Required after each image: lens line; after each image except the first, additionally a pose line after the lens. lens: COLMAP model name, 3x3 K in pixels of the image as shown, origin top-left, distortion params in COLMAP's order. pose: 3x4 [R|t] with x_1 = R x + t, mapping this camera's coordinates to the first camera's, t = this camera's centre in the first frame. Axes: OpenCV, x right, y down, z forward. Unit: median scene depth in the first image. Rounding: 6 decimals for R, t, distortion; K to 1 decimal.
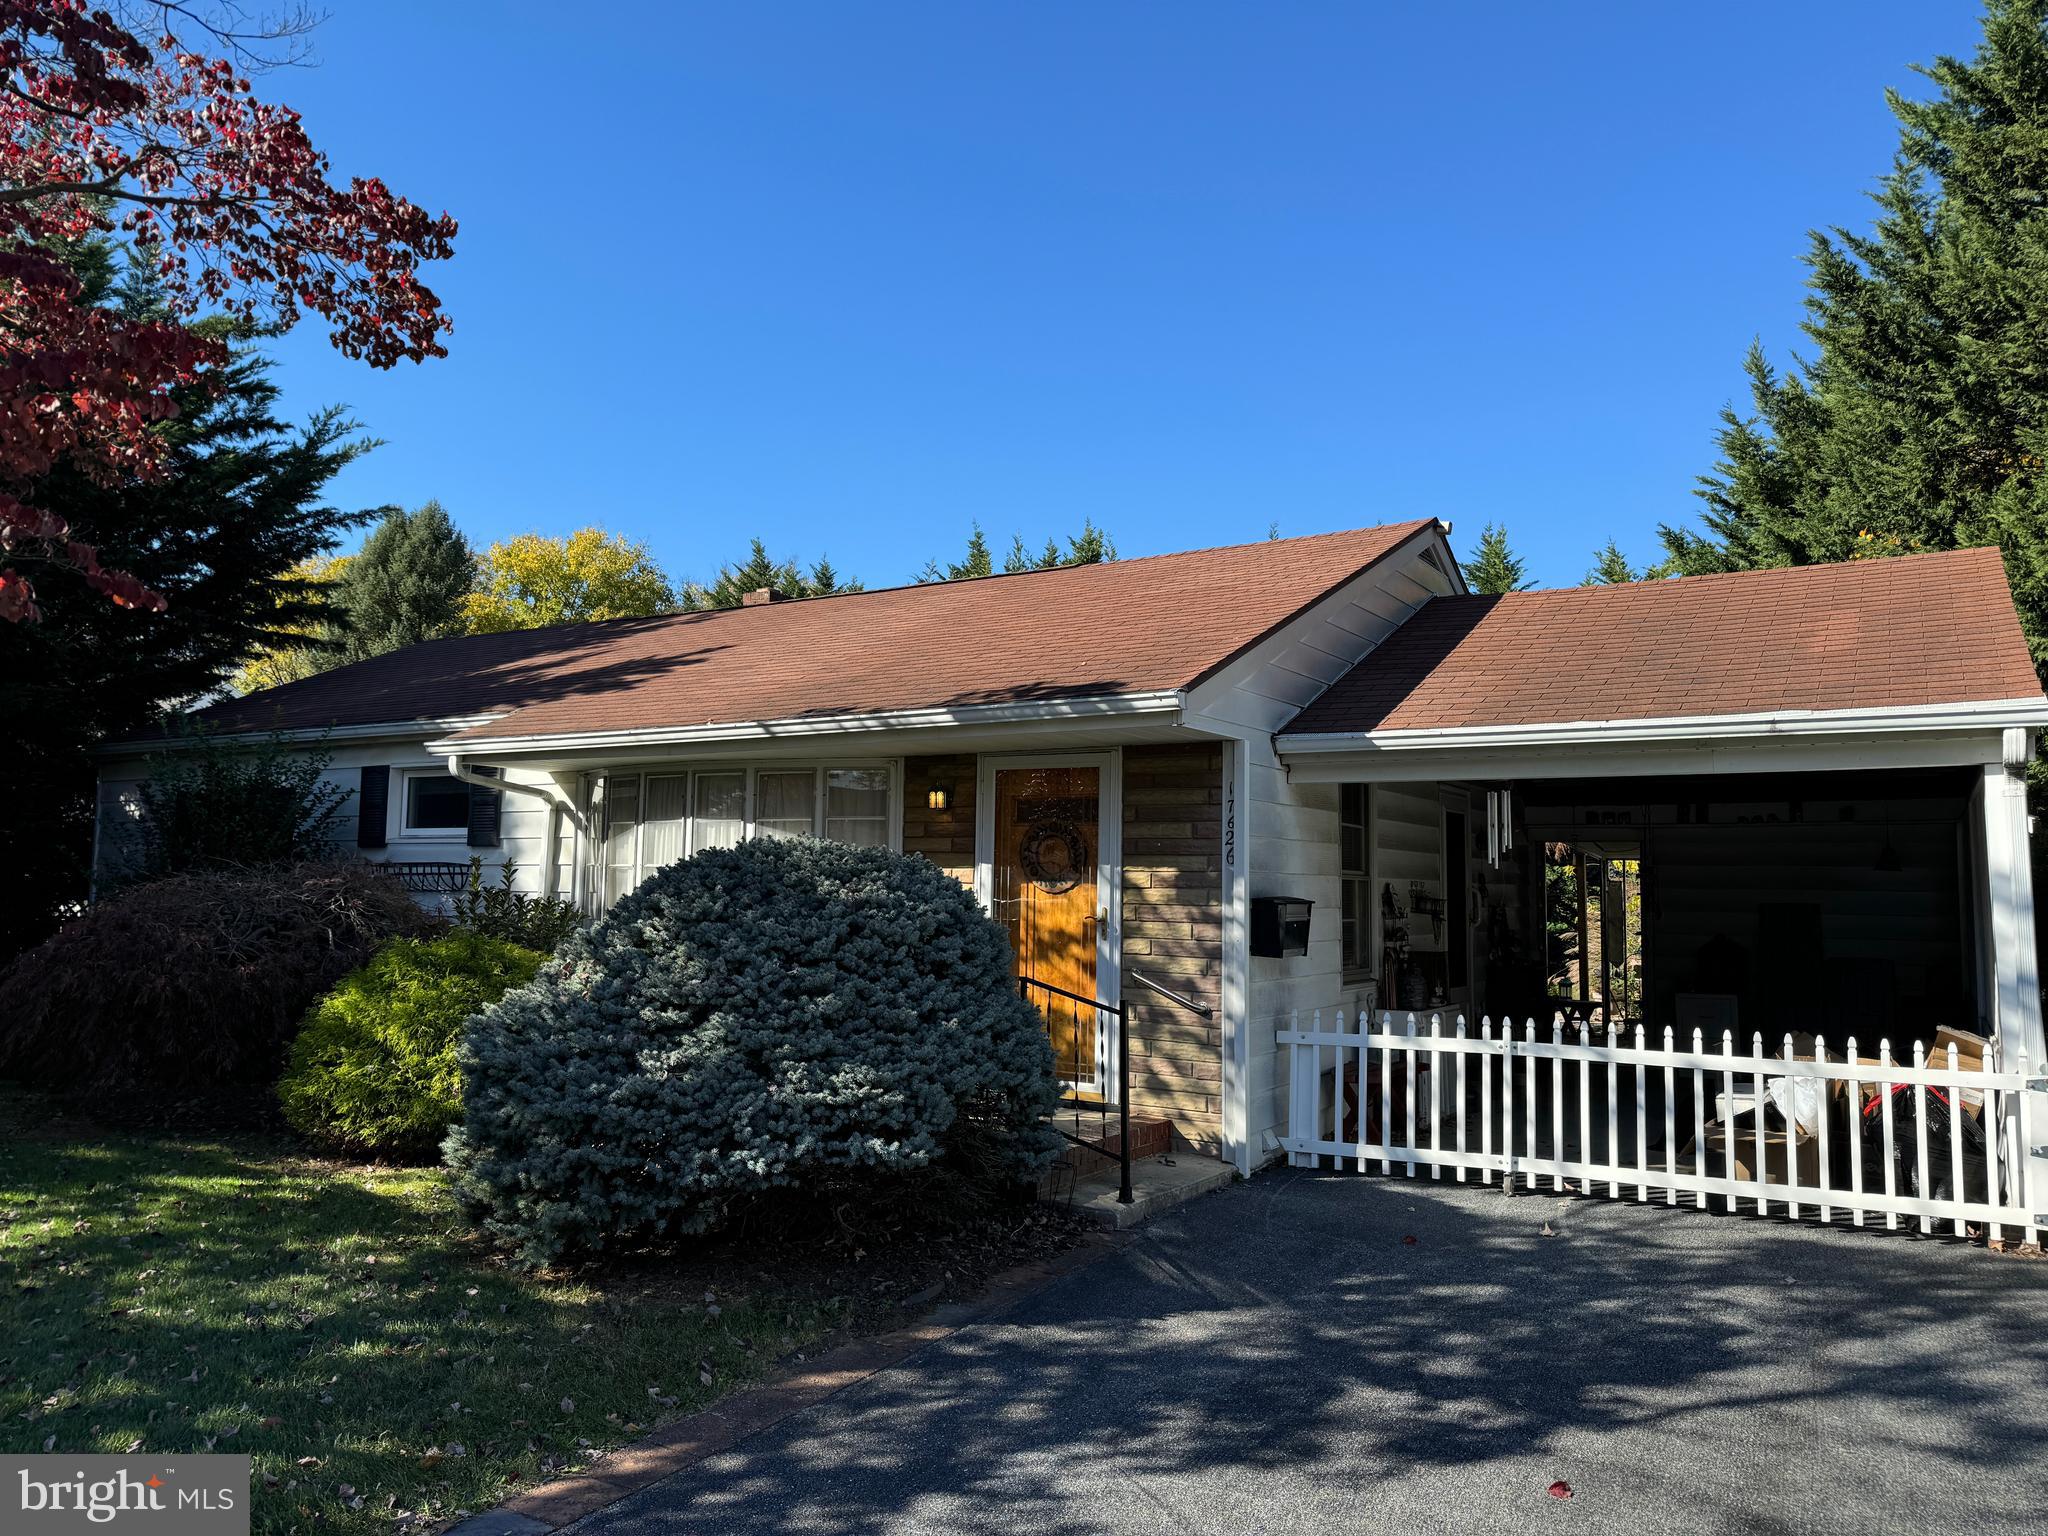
lens RADIAL K [[1436.1, 0, 1021.7], [0, 1436.1, 770.6], [0, 0, 1]] dist [0.149018, -0.283521]
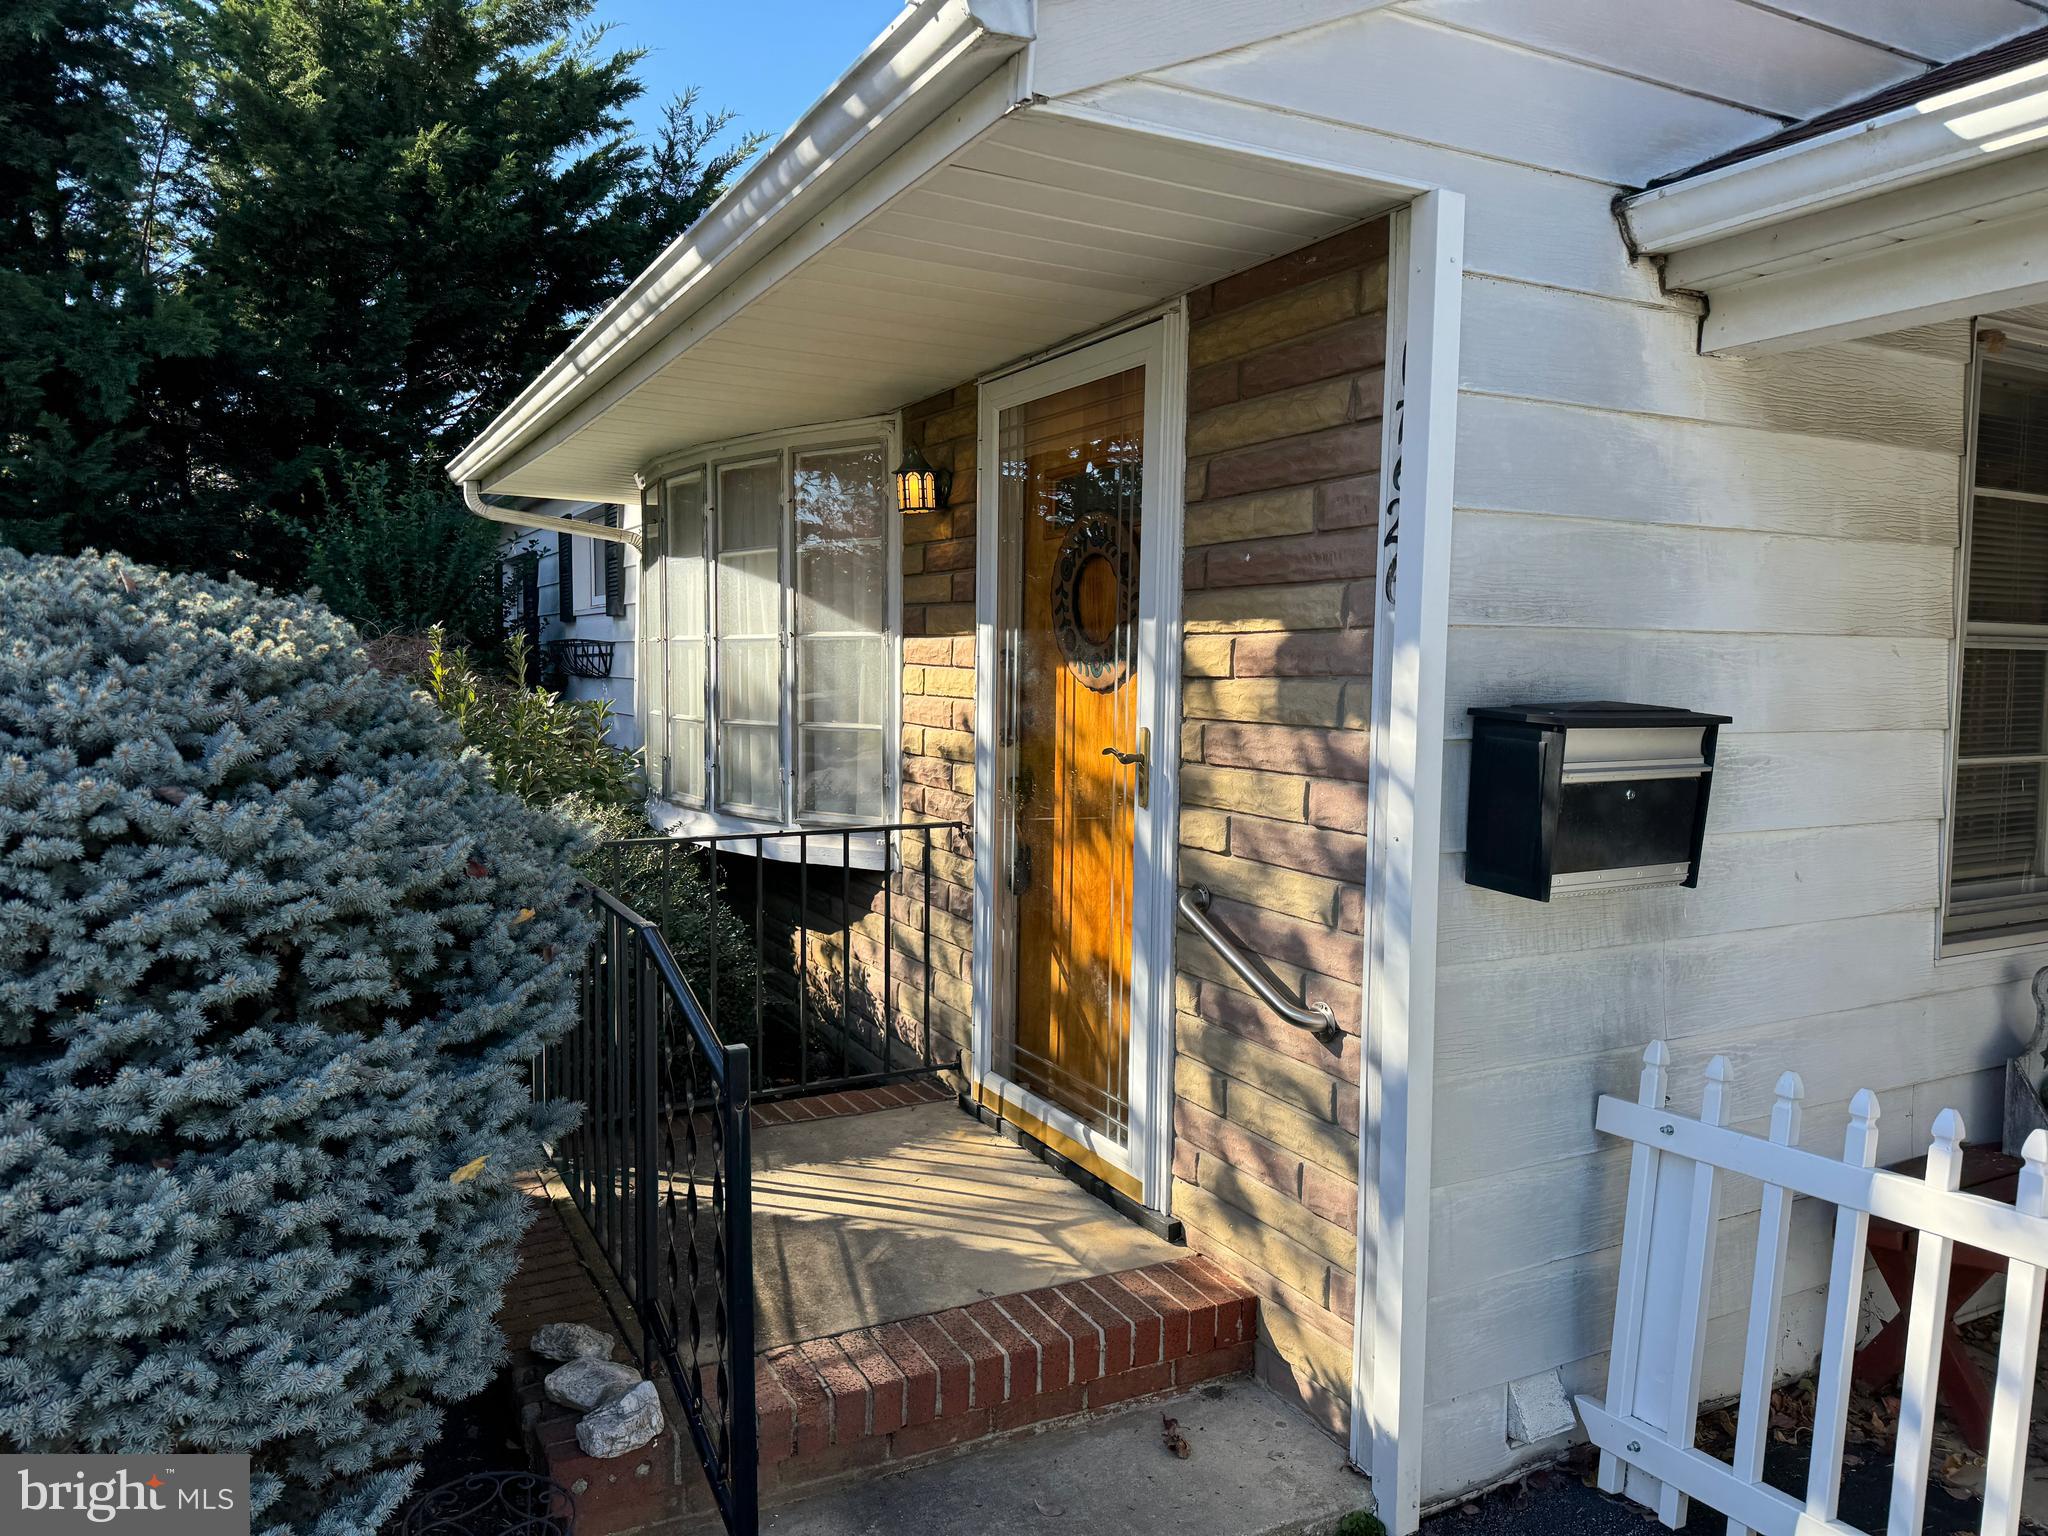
lens RADIAL K [[1436.1, 0, 1021.7], [0, 1436.1, 770.6], [0, 0, 1]] dist [0.149018, -0.283521]
pose [[0.859475, 0.029498, -0.510325, 0.240216], [0.047624, 0.989371, 0.137396, 0.053111], [0.508954, -0.142392, 0.848935, 0.674521]]
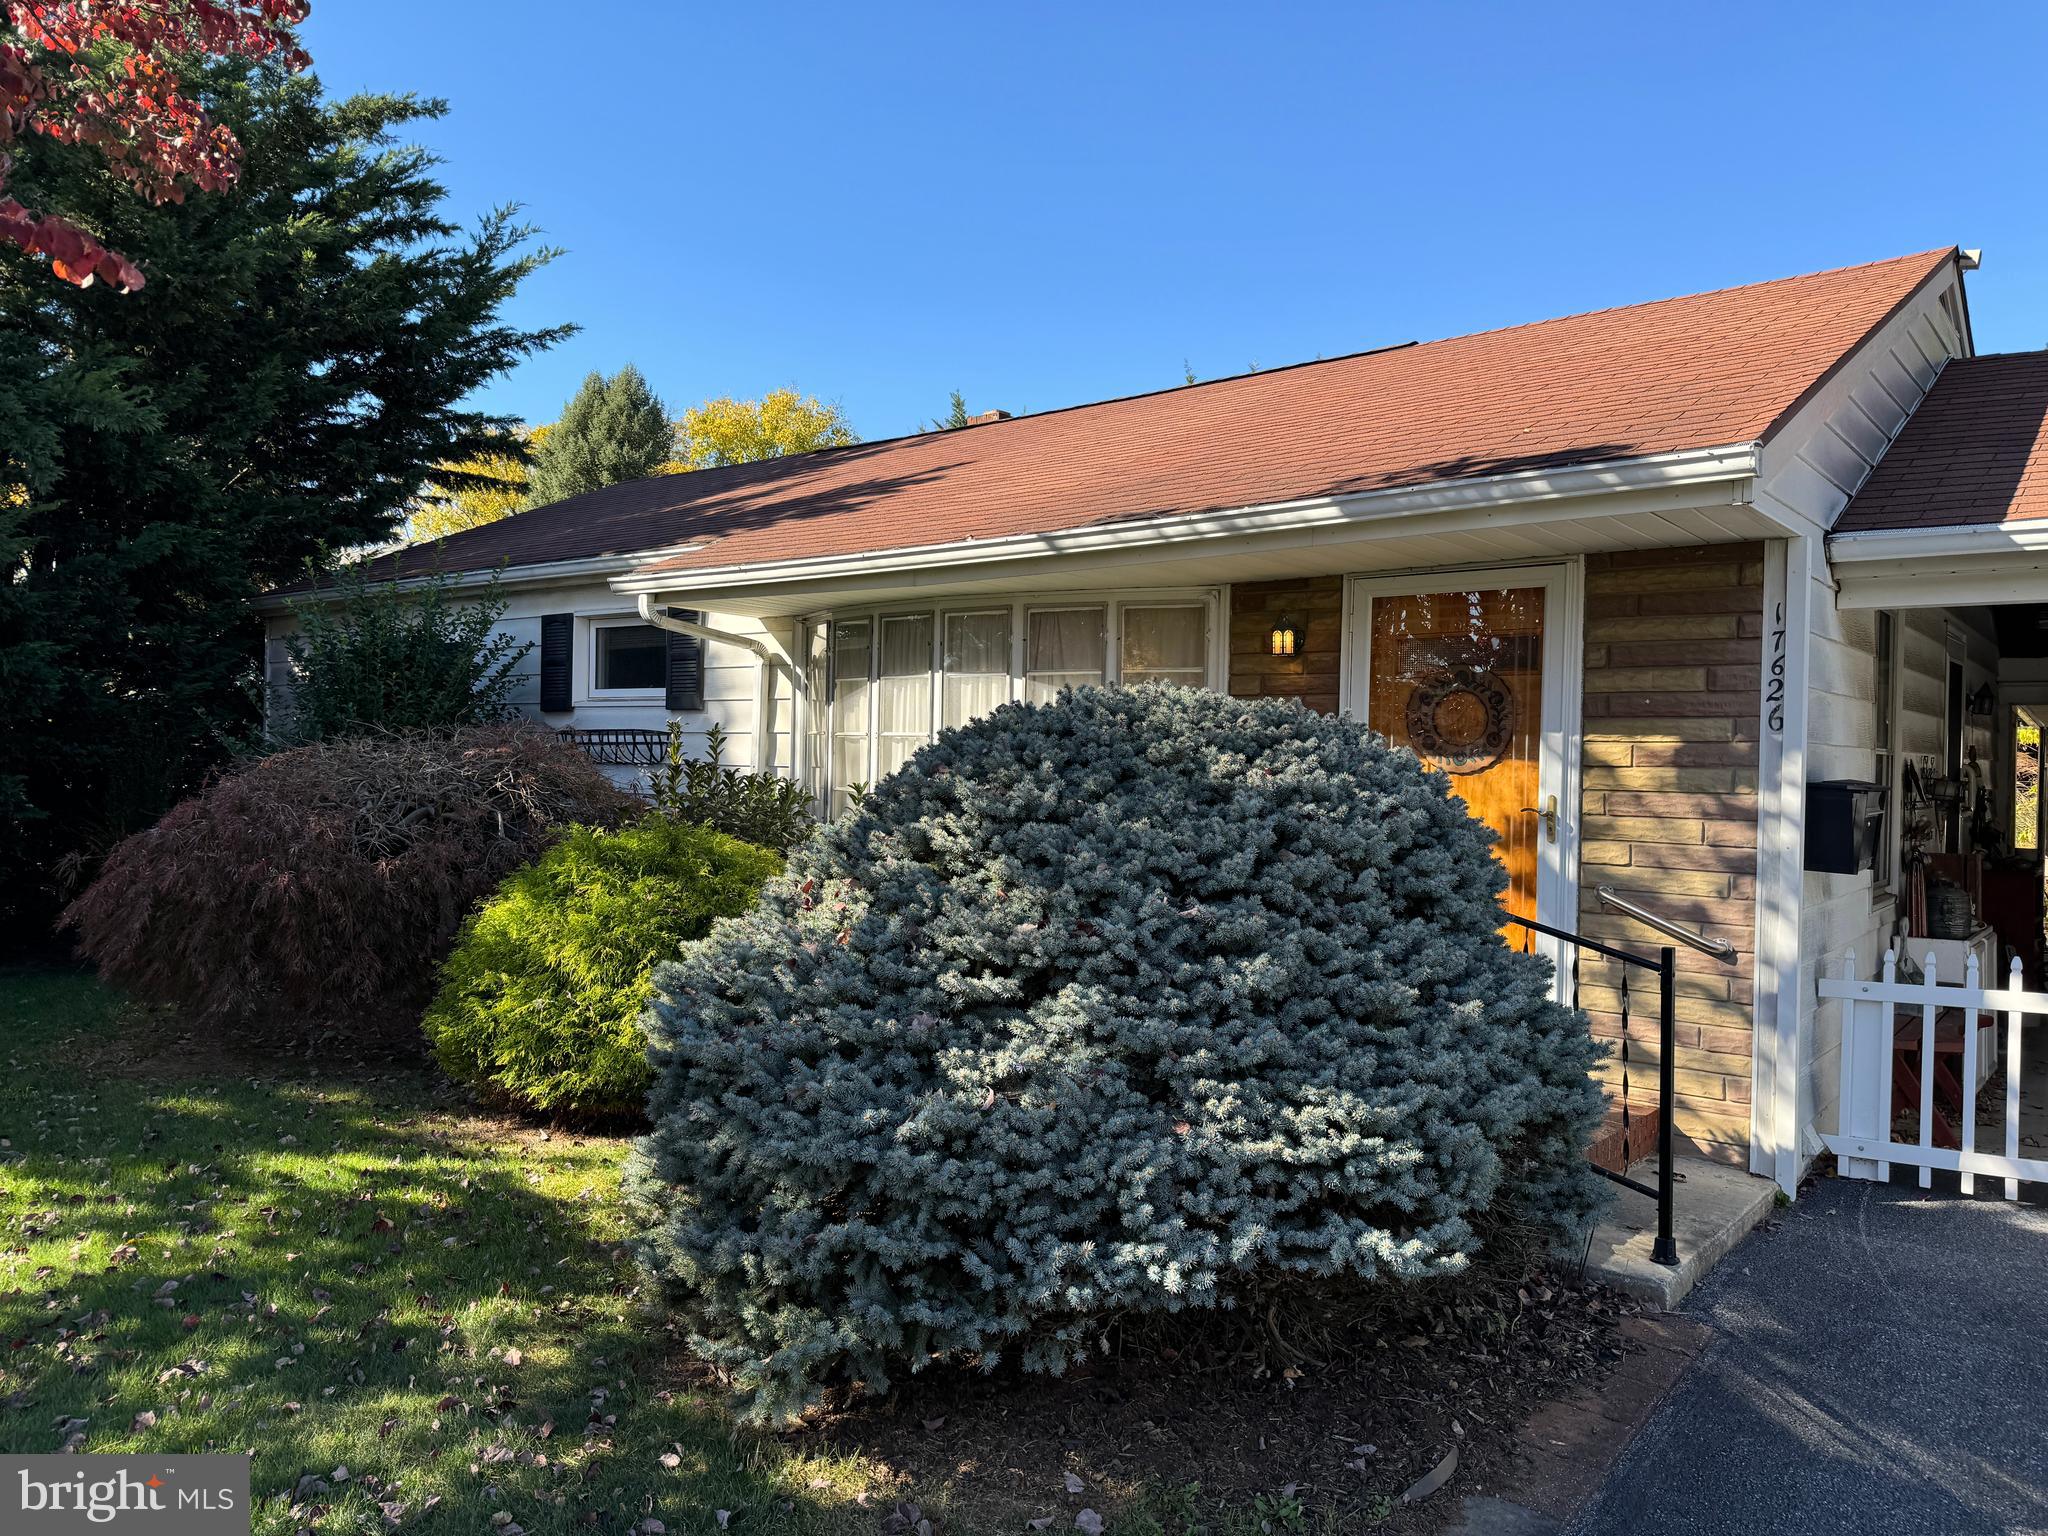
lens RADIAL K [[1436.1, 0, 1021.7], [0, 1436.1, 770.6], [0, 0, 1]] dist [0.149018, -0.283521]
pose [[0.991768, 0.004187, -0.127981, -0.106888], [0.006927, 0.996247, 0.086273, 0.023602], [0.127862, -0.086449, 0.988017, 0.303651]]
